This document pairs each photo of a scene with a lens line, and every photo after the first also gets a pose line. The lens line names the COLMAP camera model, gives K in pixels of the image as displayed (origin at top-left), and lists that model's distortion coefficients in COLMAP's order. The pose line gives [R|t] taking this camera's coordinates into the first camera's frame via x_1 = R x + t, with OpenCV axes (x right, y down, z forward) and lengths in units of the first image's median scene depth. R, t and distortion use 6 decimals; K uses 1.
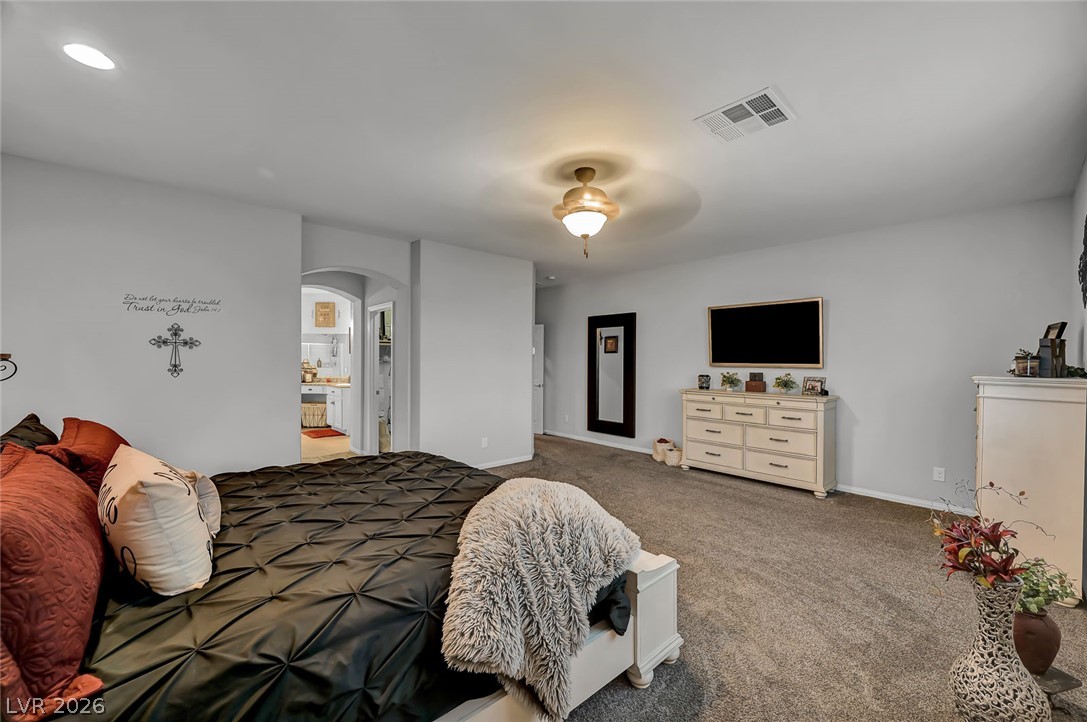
lens RADIAL K [[426.1, 0, 547.8], [0, 426.1, 357.9], [0, 0, 1]] dist [0.000023, 0.000069]
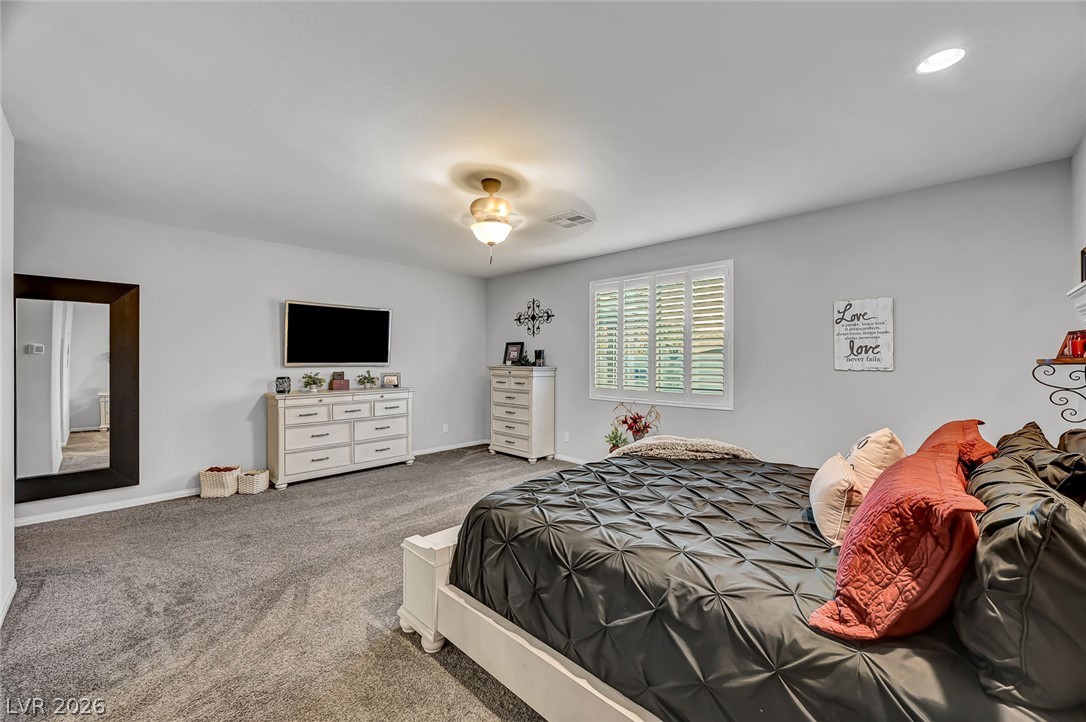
lens RADIAL K [[425.7, 0, 547.3], [0, 425.7, 357.9], [0, 0, 1]] dist [0.000023, 0.000069]
pose [[-0.031063, -0.004898, 0.999505, -0.584517], [-0.000375, 0.999988, 0.004889, -0.004400], [-0.999517, -0.000223, -0.031064, 0.535048]]
